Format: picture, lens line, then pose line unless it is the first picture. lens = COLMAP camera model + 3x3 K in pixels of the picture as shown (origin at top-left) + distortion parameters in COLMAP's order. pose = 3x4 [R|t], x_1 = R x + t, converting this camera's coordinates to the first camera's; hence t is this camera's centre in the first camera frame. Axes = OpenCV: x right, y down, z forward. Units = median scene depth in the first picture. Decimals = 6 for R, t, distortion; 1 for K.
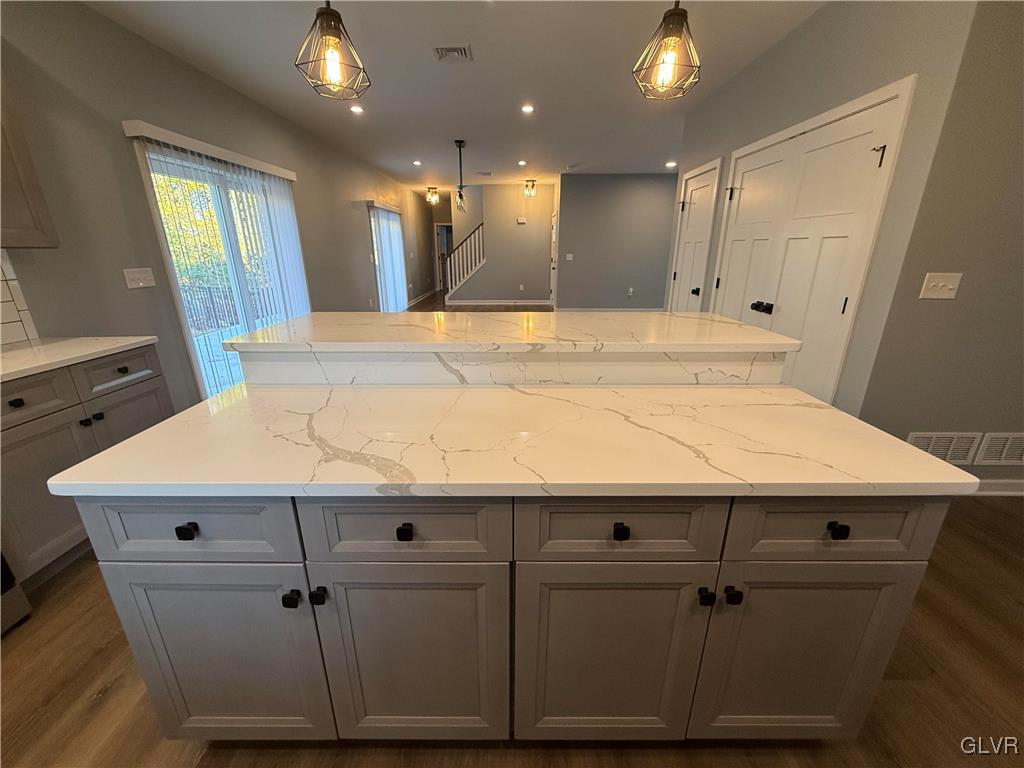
lens RADIAL K [[407.8, 0, 510.9], [0, 407.8, 383.4], [0, 0, 1]] dist [-0.001311, 0.000069]
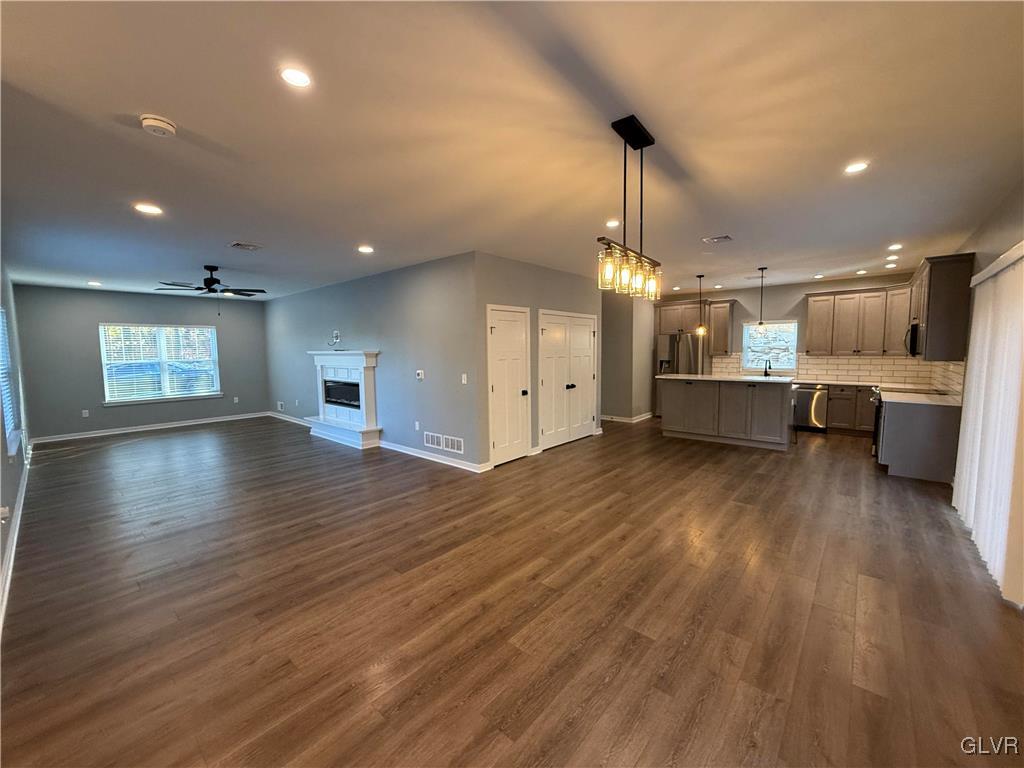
lens RADIAL K [[407.8, 0, 510.9], [0, 407.8, 383.4], [0, 0, 1]] dist [-0.001311, 0.000069]
pose [[-0.753709, -0.044737, 0.655684, -1.289410], [0.220078, 0.922899, 0.315948, -2.170276], [-0.619265, 0.382434, -0.685751, 6.073861]]
